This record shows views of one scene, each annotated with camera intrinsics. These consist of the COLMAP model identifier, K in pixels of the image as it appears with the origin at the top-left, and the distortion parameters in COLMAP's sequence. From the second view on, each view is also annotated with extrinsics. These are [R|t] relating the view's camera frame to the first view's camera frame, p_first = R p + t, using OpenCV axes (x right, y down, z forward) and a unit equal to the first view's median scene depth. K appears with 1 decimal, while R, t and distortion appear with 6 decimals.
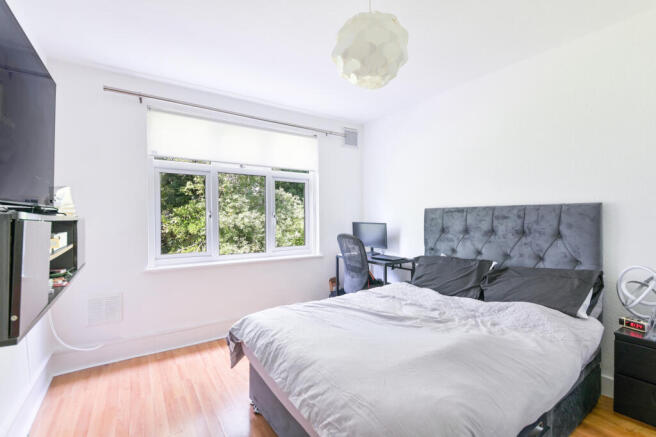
lens RADIAL K [[298.2, 0, 328.0], [0, 298.2, 218.5], [0, 0, 1]] dist [0.000776, 0.000034]
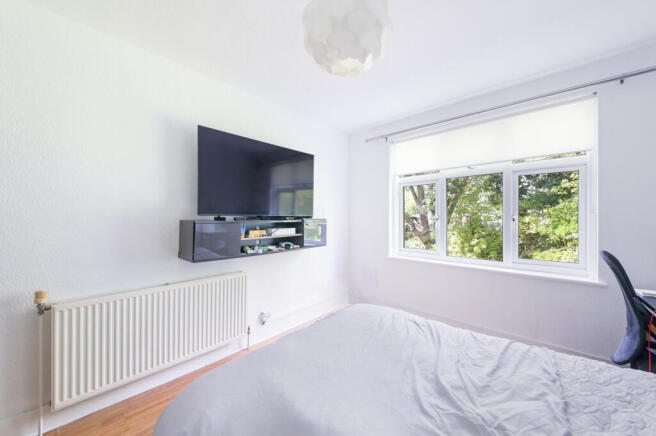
lens RADIAL K [[249.1, 0, 330.0], [0, 249.1, 215.5], [0, 0, 1]] dist [0.026372, 0.000010]
pose [[0.233254, -0.005151, -0.972402, 0.430096], [-0.004823, 0.999968, -0.006454, -0.014158], [0.972404, 0.006195, 0.233222, 0.395011]]
